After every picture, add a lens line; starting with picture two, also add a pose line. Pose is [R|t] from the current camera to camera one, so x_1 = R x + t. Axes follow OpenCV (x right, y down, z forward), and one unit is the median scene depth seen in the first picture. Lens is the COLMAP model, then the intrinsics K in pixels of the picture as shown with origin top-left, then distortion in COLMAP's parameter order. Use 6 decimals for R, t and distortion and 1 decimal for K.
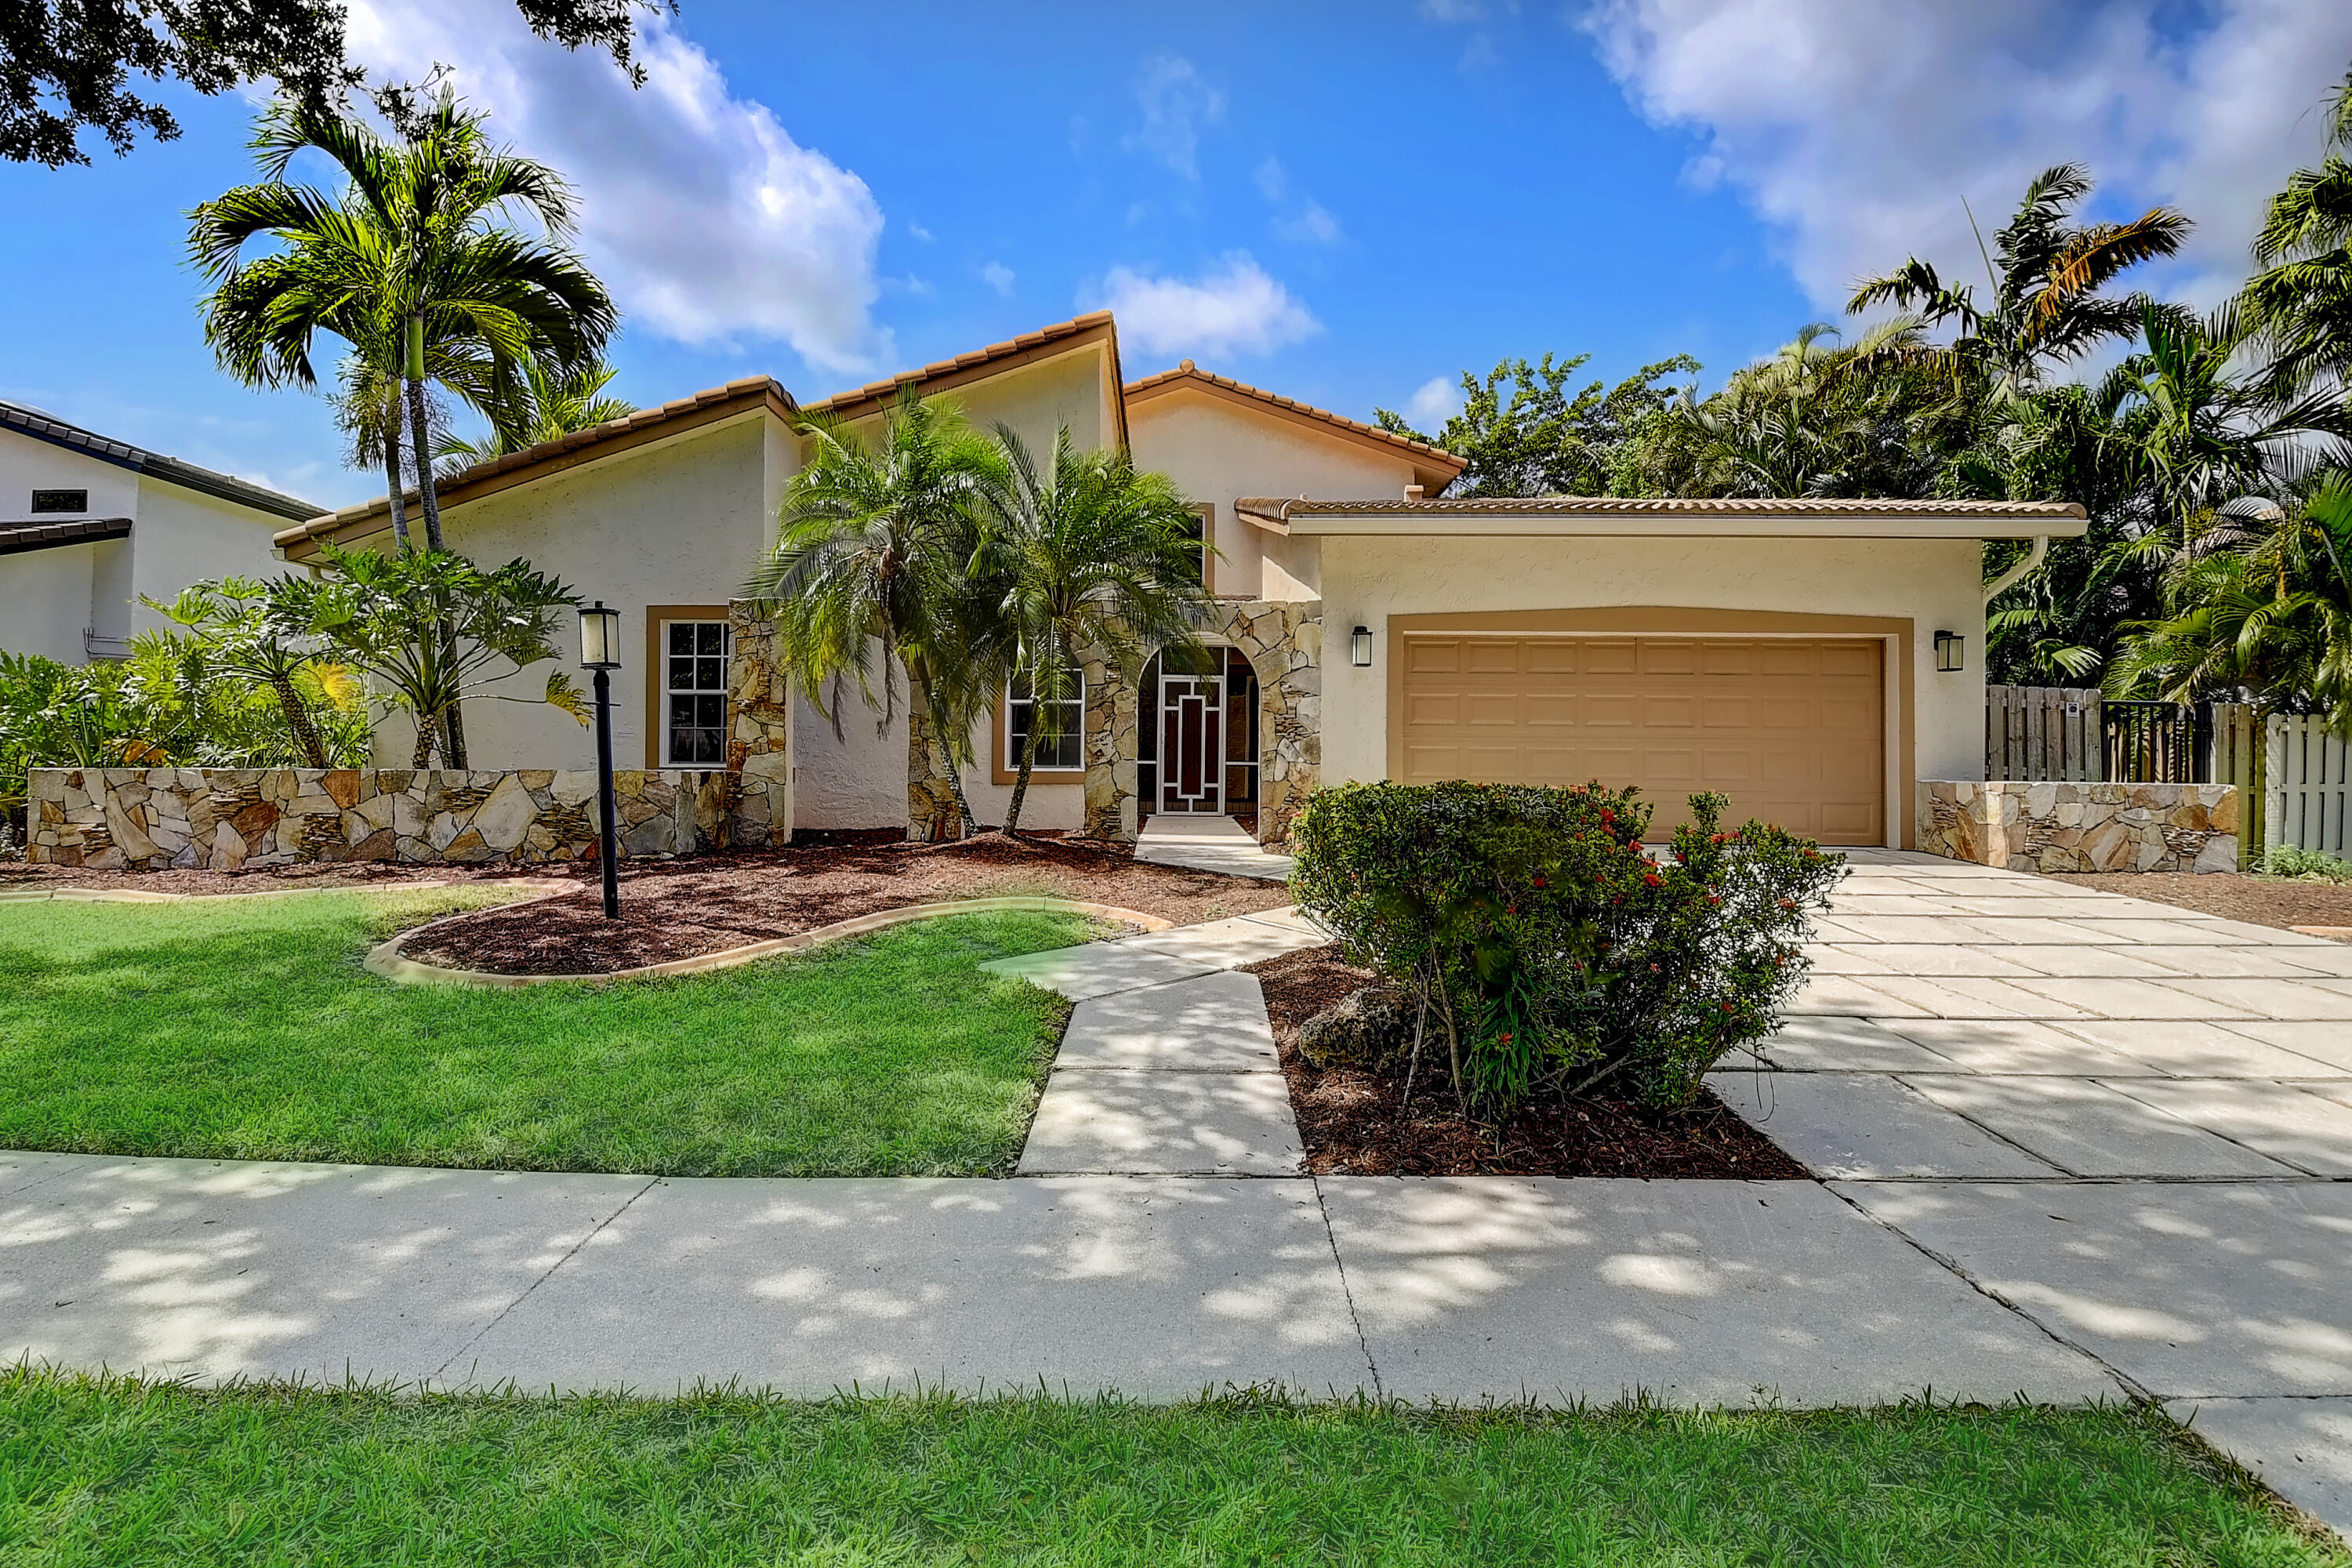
lens RADIAL K [[1140.8, 0, 1175.9], [0, 1140.8, 750.8], [0, 0, 1]] dist [-0.001336, -0.001027]
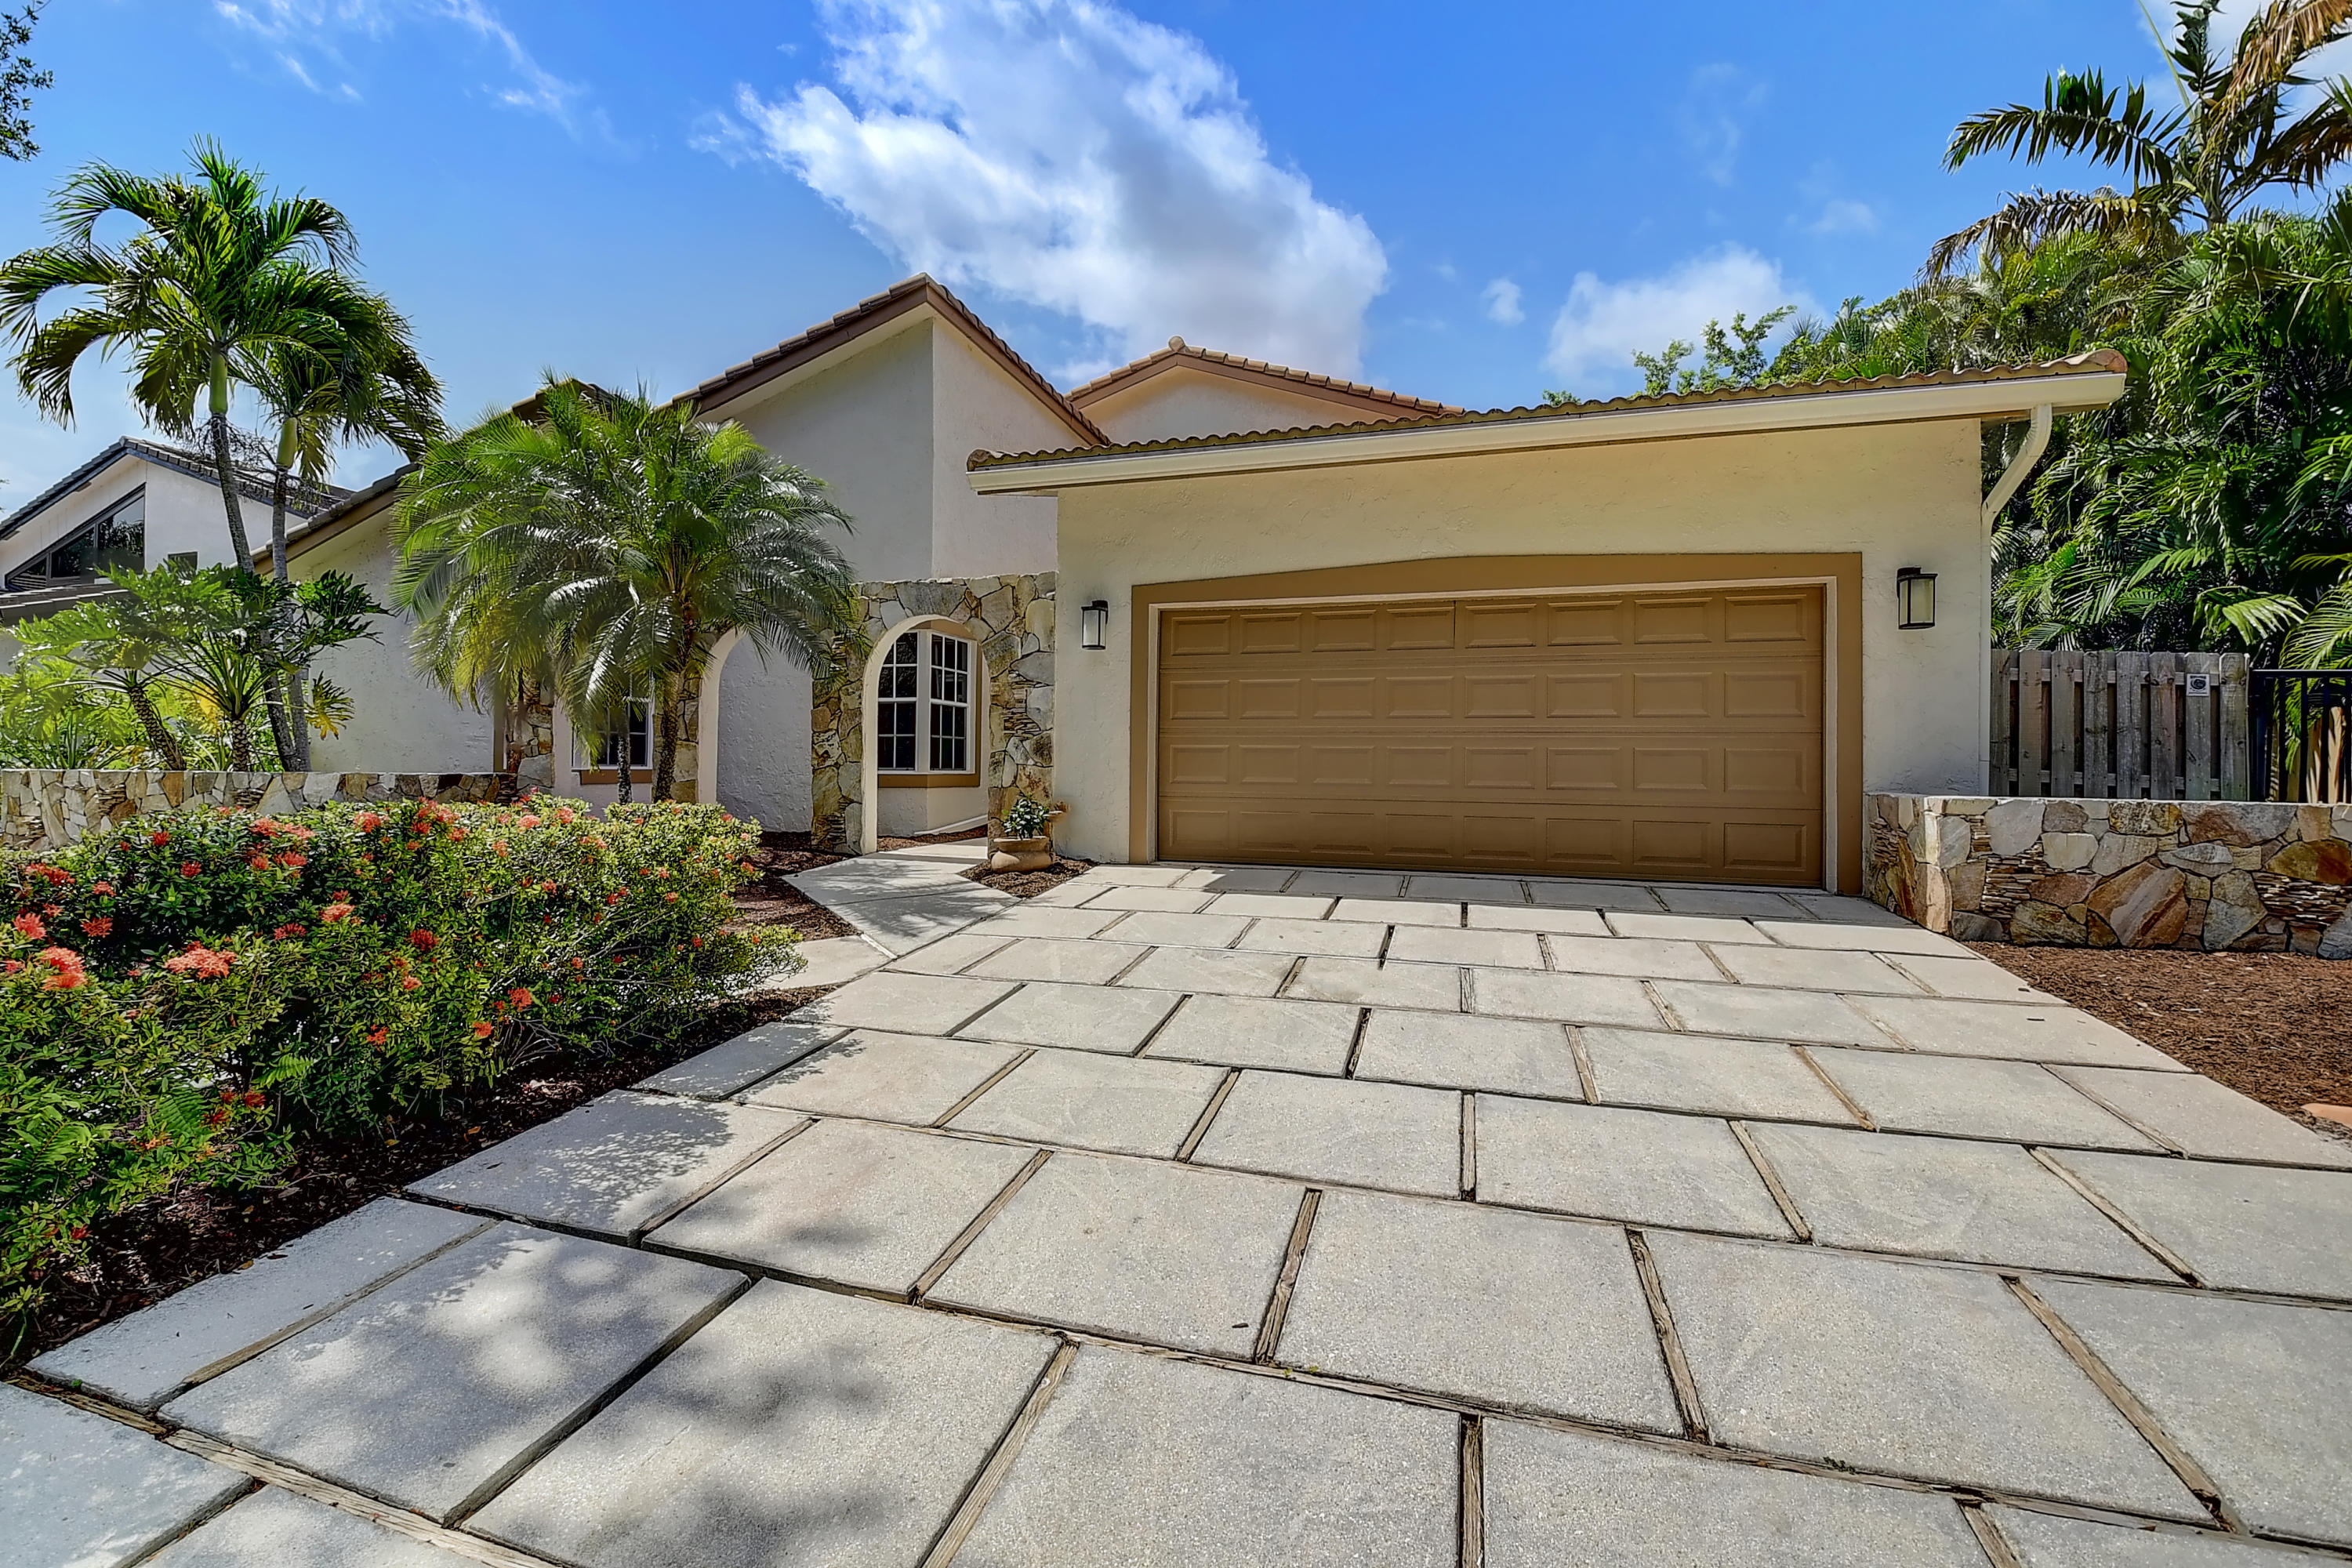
lens RADIAL K [[1036.6, 0, 1176.1], [0, 1036.6, 755.9], [0, 0, 1]] dist [-0.002008, -0.009946]
pose [[0.958849, -0.001659, -0.283910, 0.429328], [0.003091, 0.999985, 0.004596, 0.000112], [0.283898, -0.005284, 0.958840, 0.295917]]
